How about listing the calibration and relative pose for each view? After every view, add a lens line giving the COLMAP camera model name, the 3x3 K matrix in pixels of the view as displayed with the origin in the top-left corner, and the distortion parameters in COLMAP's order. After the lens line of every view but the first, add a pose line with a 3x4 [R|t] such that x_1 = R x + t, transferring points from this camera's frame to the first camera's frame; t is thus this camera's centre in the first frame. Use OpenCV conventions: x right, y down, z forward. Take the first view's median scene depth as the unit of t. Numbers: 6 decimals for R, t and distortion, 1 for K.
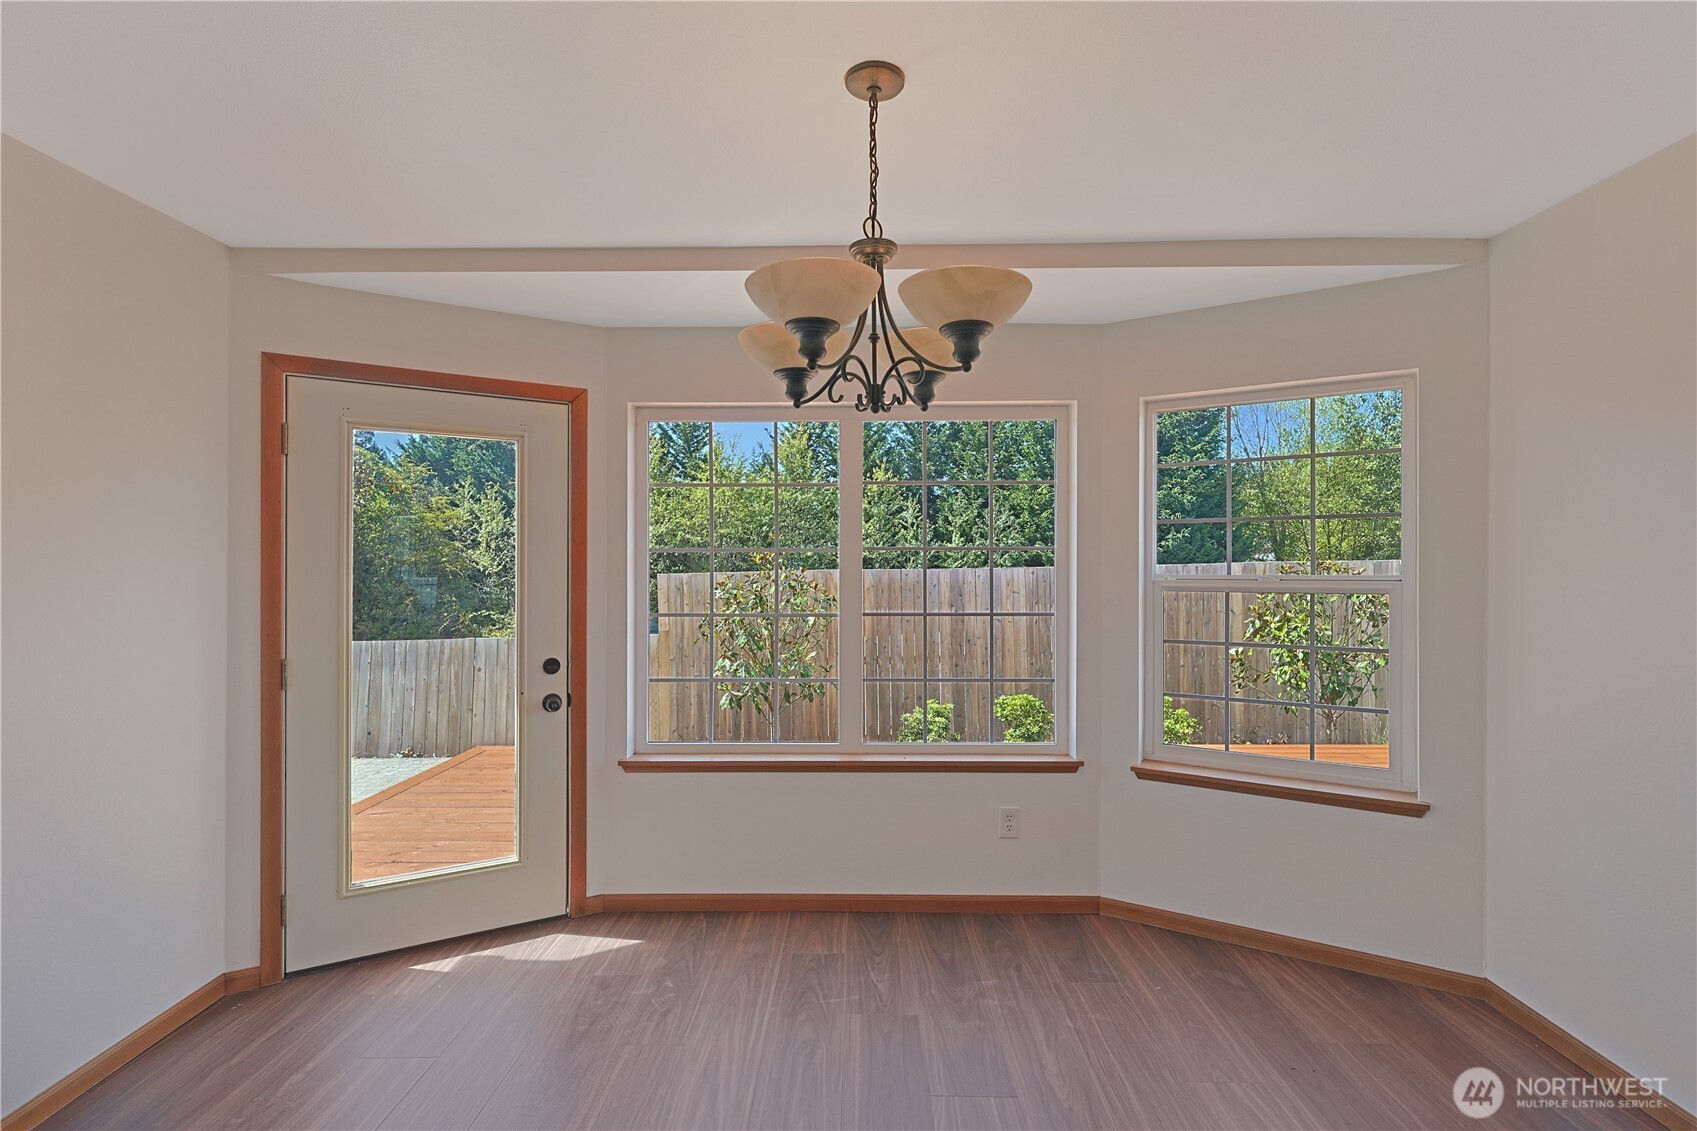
lens RADIAL K [[823.6, 0, 857.2], [0, 823.6, 562.4], [0, 0, 1]] dist [0.001600, -0.000066]
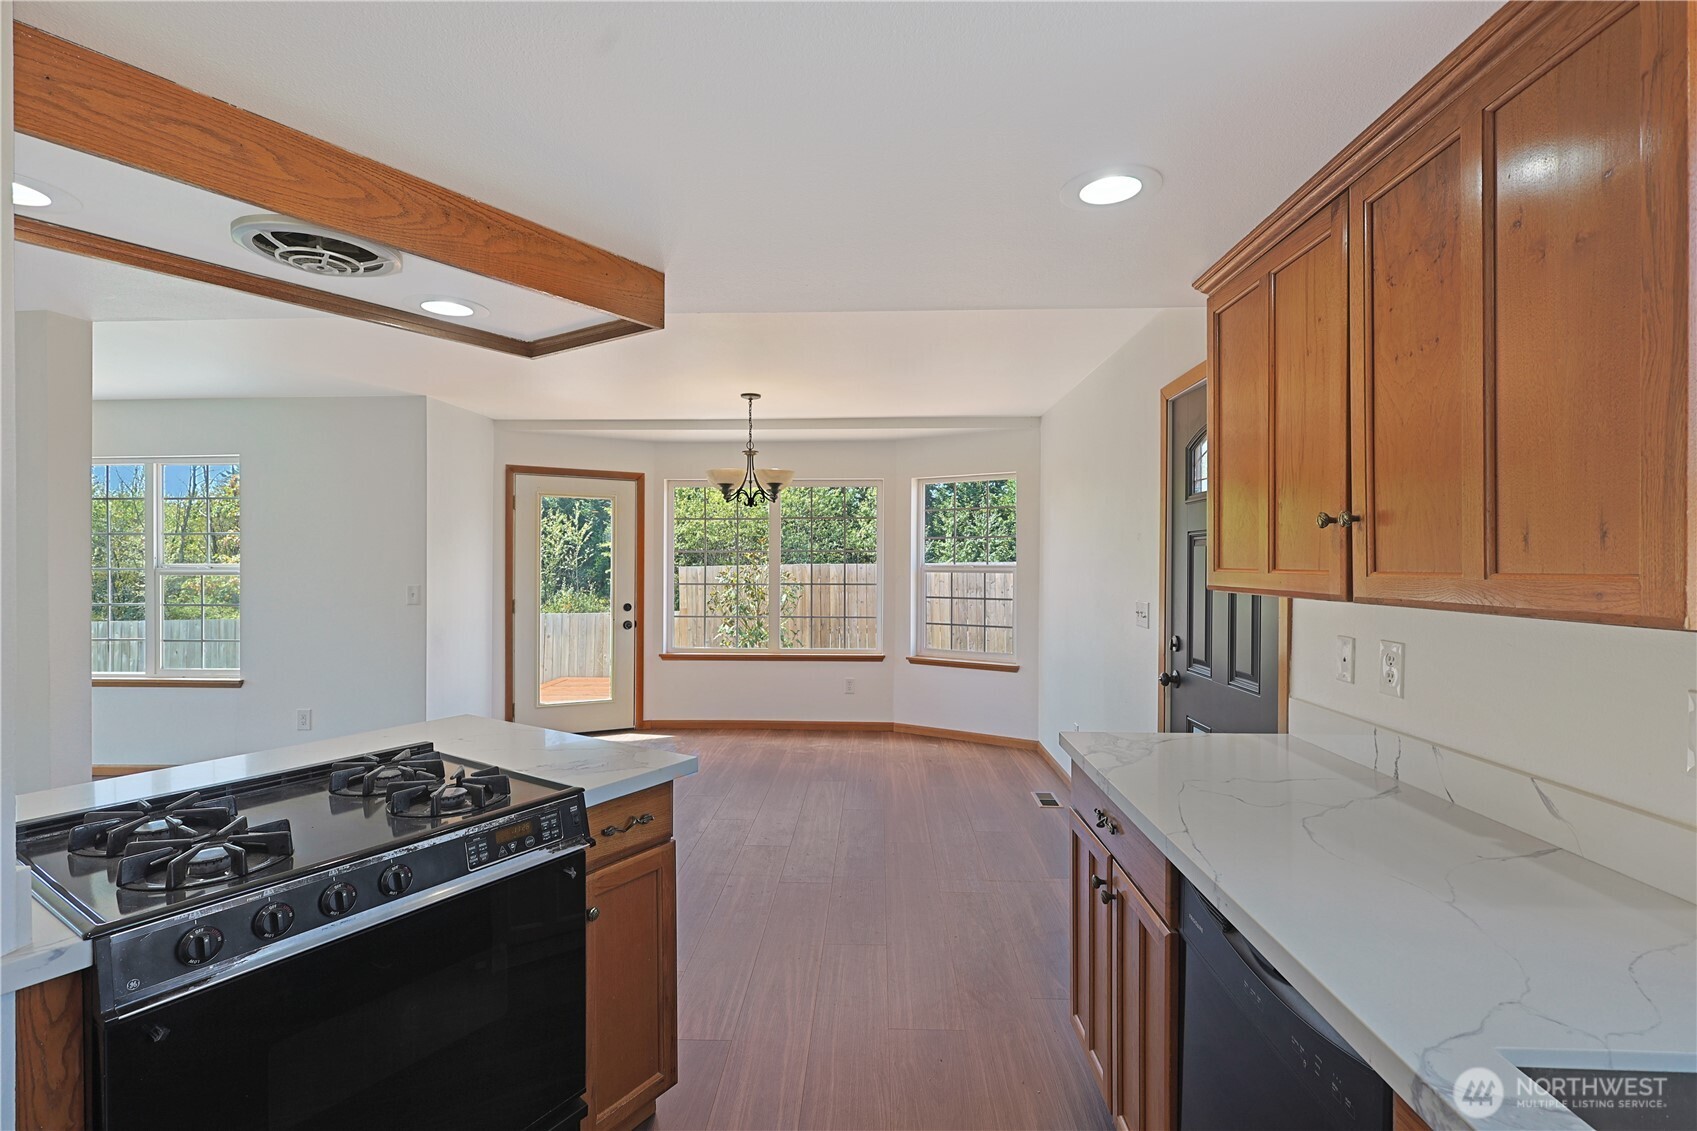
lens RADIAL K [[789.8, 0, 852.3], [0, 789.8, 564.9], [0, 0, 1]] dist [0.004180, -0.000177]
pose [[0.999741, 0.003373, -0.022513, 0.234973], [-0.003217, 0.999971, 0.006941, 0.003070], [0.022536, -0.006867, 0.999722, -0.957149]]
